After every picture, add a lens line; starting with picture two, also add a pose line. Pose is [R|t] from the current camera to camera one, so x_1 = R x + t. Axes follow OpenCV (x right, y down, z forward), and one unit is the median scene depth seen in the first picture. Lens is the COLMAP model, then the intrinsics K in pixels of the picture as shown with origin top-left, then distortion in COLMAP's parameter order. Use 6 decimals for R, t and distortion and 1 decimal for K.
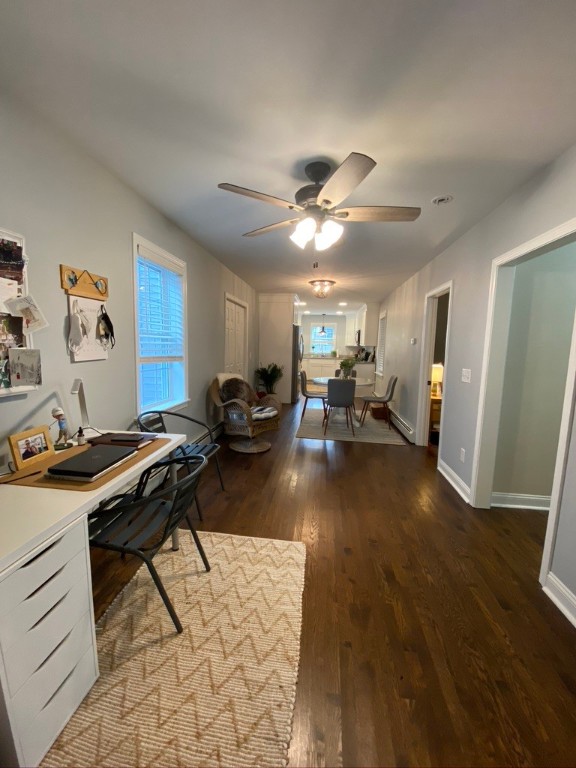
lens RADIAL K [[311.7, 0, 288.0], [0, 311.7, 384.0], [0, 0, 1]] dist [0.019831, -0.019413]
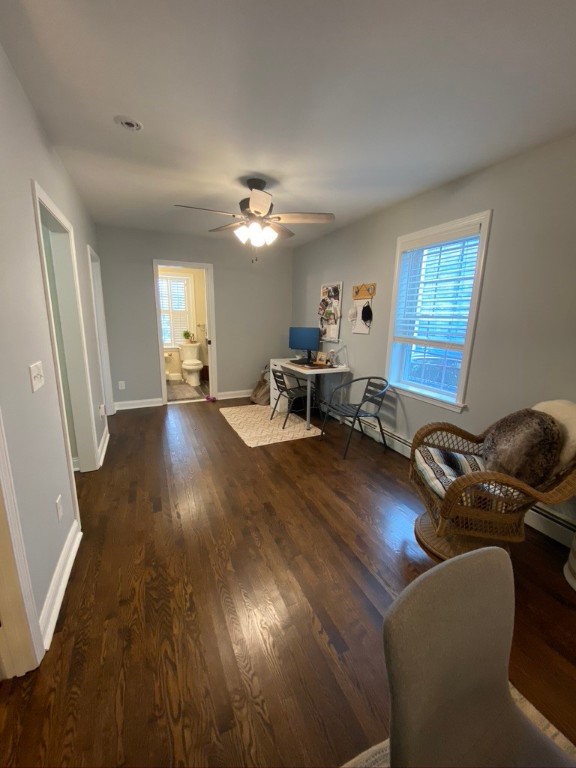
lens RADIAL K [[311.7, 0, 288.0], [0, 311.7, 384.0], [0, 0, 1]] dist [0.019831, -0.019413]
pose [[-0.859392, 0.069463, -0.506577, 0.166825], [-0.103784, 0.946409, 0.305841, -0.074611], [0.500674, 0.315412, -0.806127, 0.568830]]
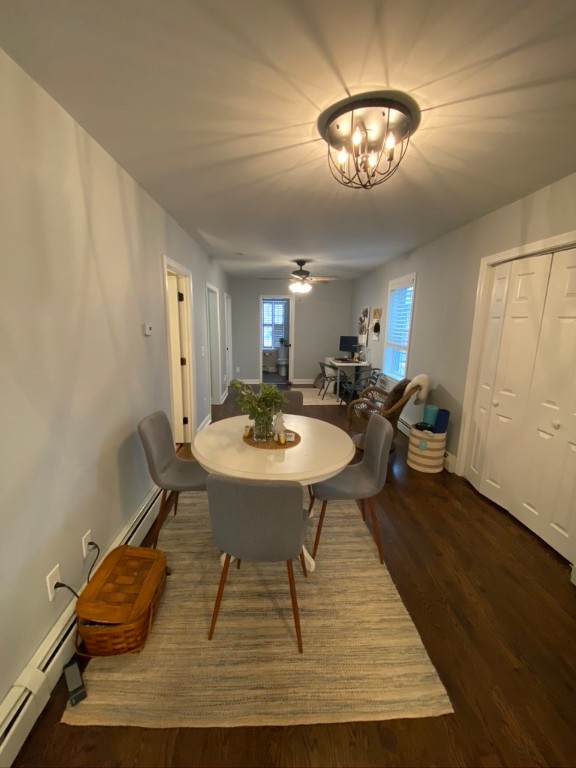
lens RADIAL K [[311.7, 0, 288.0], [0, 311.7, 384.0], [0, 0, 1]] dist [0.019831, -0.019413]
pose [[-0.985558, -0.005565, -0.169246, 0.147780], [-0.058688, 0.948741, 0.310558, -0.126786], [0.158843, 0.316005, -0.935366, 0.871484]]
